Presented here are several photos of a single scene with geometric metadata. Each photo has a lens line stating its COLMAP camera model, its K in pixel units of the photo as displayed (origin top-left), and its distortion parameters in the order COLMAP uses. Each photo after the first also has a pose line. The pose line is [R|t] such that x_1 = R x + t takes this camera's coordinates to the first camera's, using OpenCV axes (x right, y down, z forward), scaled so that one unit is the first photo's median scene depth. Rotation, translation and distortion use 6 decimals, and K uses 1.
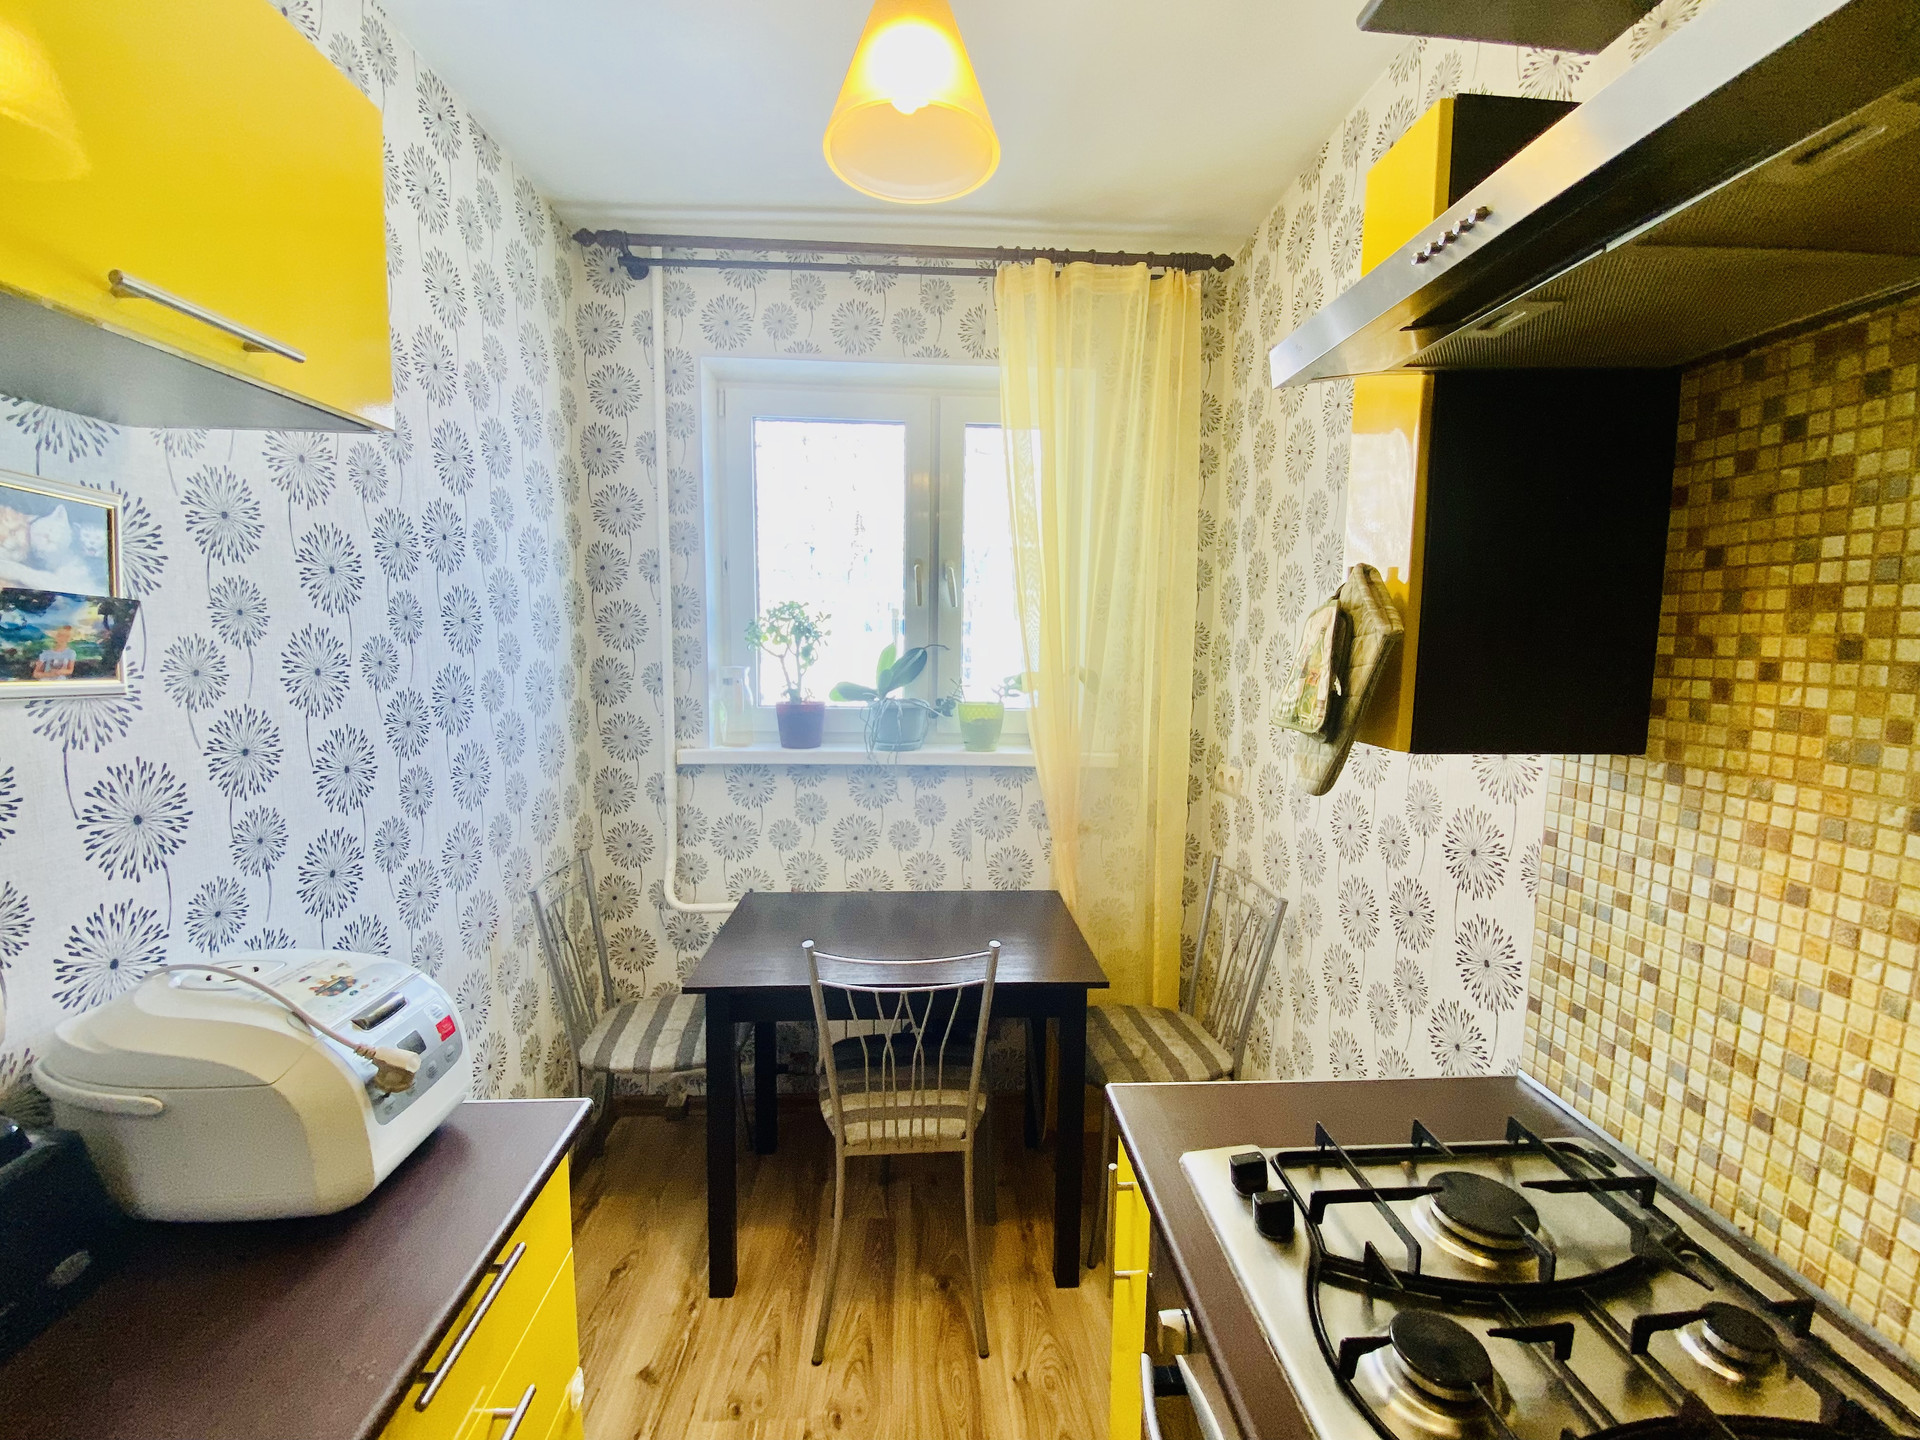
lens RADIAL K [[766.2, 0, 961.8], [0, 766.2, 710.0], [0, 0, 1]] dist [0.025968, -0.023094]
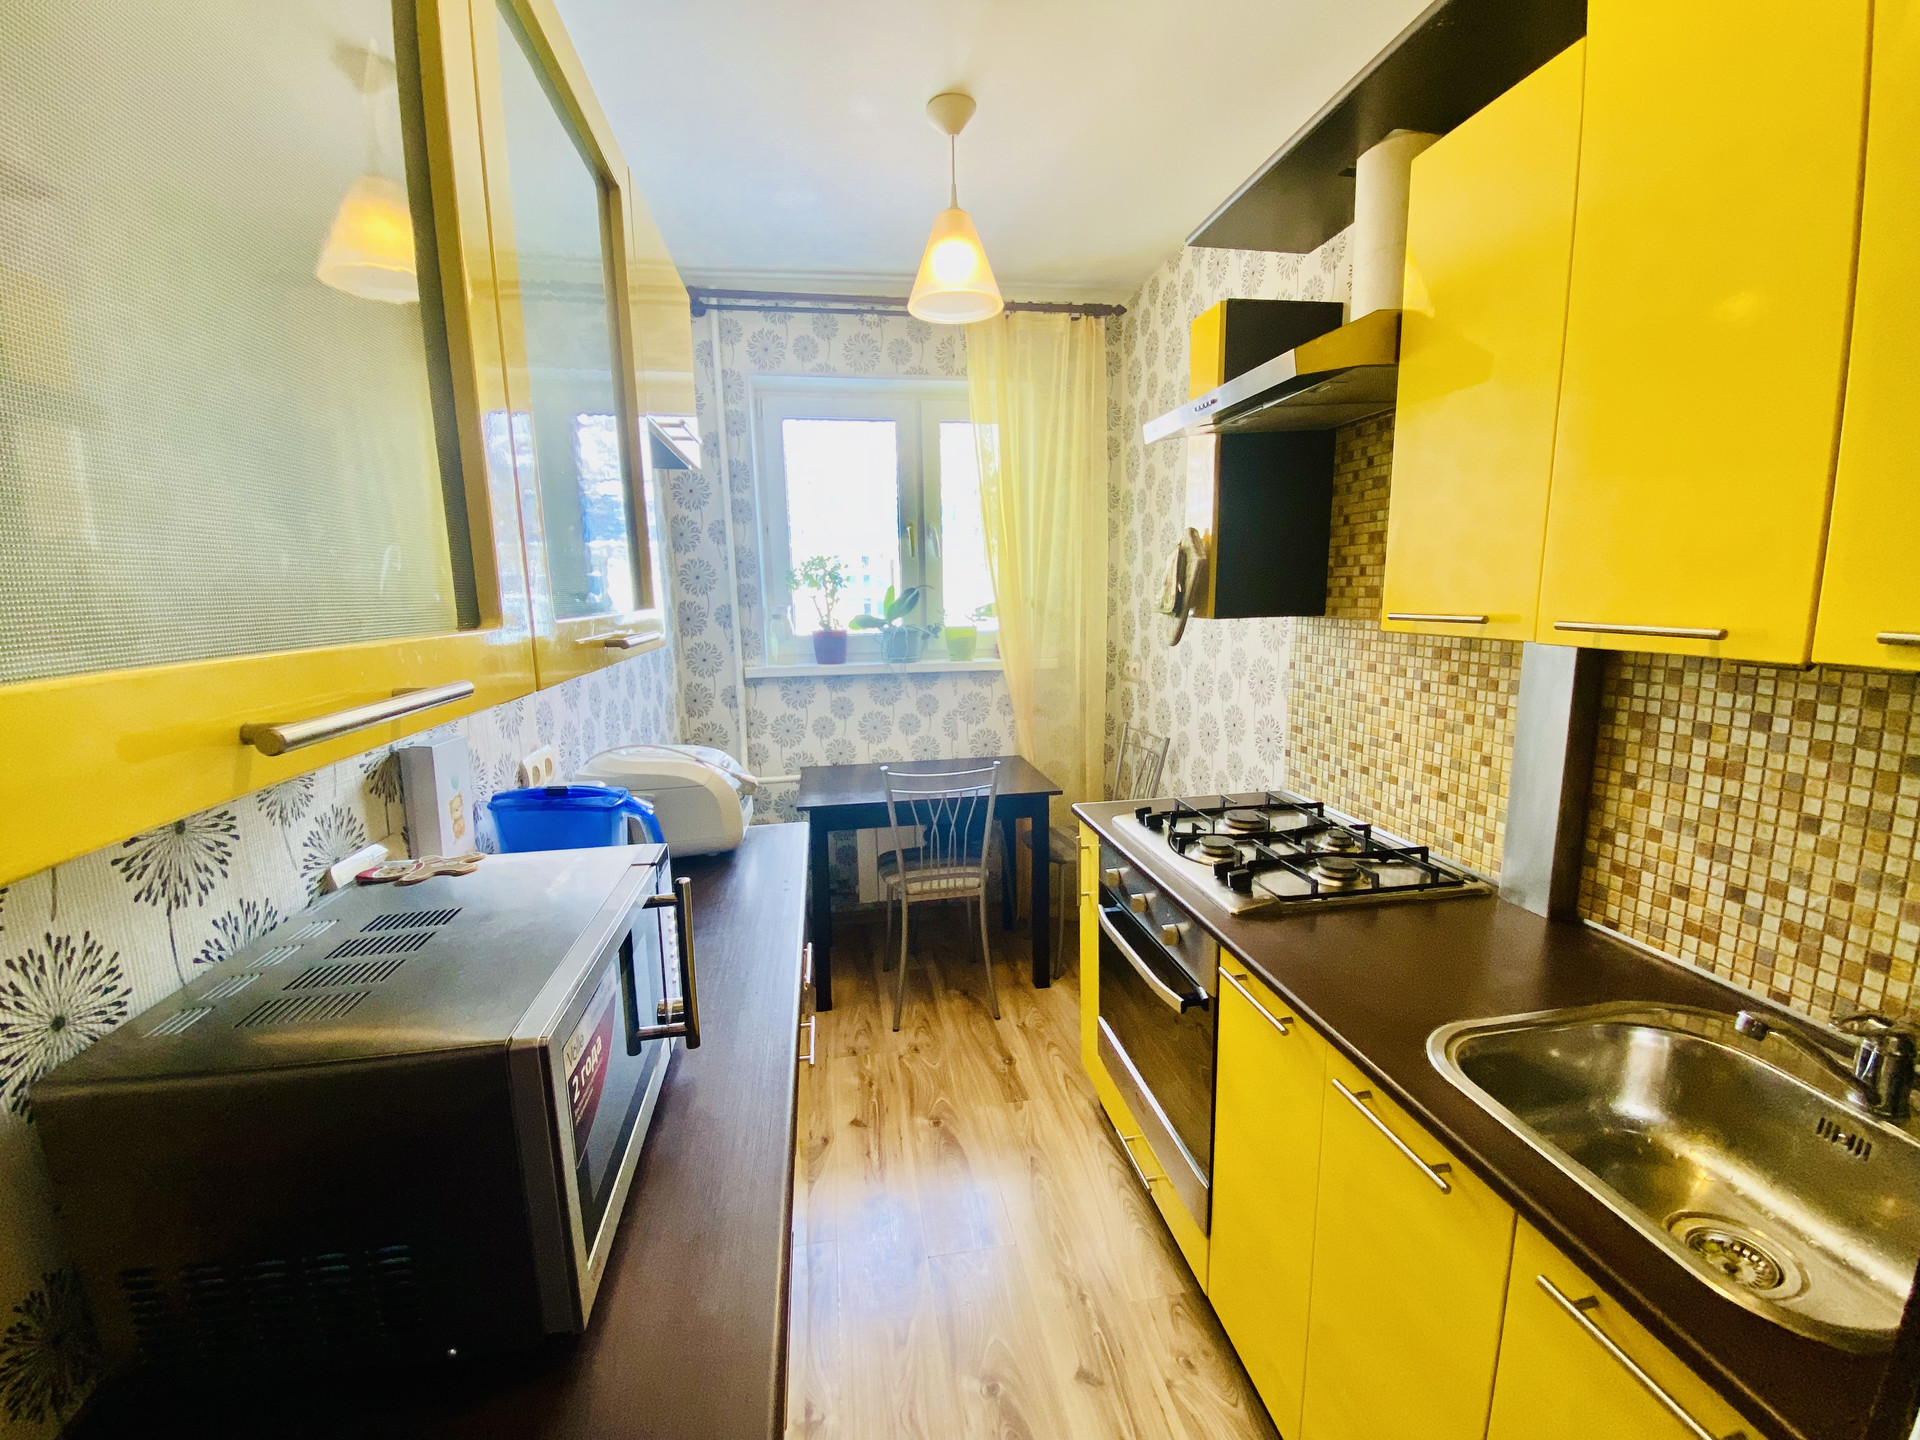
lens RADIAL K [[782.7, 0, 960.0], [0, 782.7, 720.0], [0, 0, 1]] dist [0.030947, -0.024194]
pose [[0.992171, -0.050213, 0.114349, -0.159139], [0.042706, 0.996826, 0.067182, 0.069872], [-0.117359, -0.061773, 0.991166, -0.459743]]
